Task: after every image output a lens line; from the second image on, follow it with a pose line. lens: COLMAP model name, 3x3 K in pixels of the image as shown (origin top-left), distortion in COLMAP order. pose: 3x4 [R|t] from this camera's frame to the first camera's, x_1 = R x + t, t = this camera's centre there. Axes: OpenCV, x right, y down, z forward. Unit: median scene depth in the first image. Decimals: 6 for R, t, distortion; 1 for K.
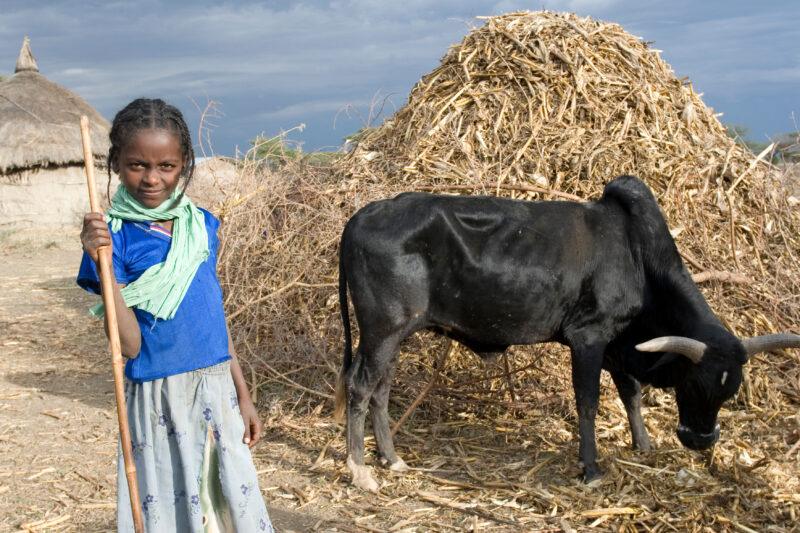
lens RADIAL K [[952.7, 0, 400.0], [0, 952.7, 266.5], [0, 0, 1]] dist [-0.026894, 0.013119]
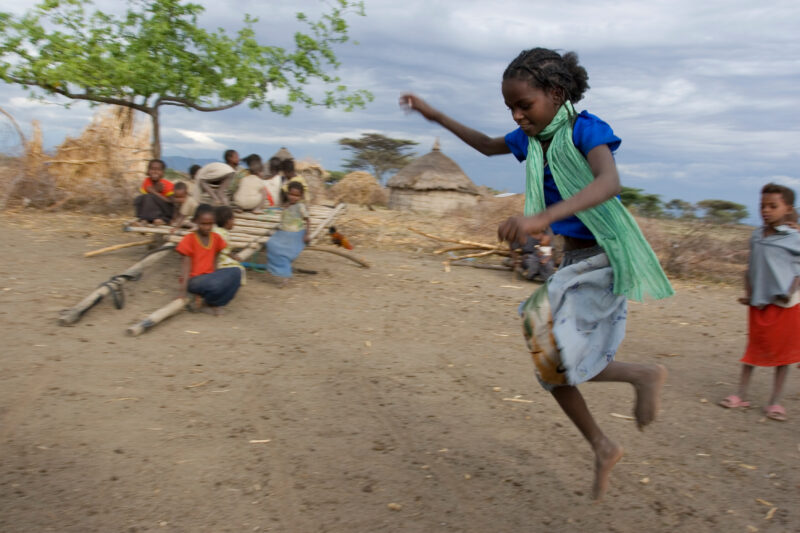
lens RADIAL K [[625.2, 0, 395.8], [0, 625.2, 270.4], [0, 0, 1]] dist [-0.087588, 0.056824]
pose [[0.922215, 0.146030, -0.358042, 0.525667], [-0.142465, 0.989128, 0.036475, 0.228875], [0.359476, 0.017371, 0.932993, -2.139199]]
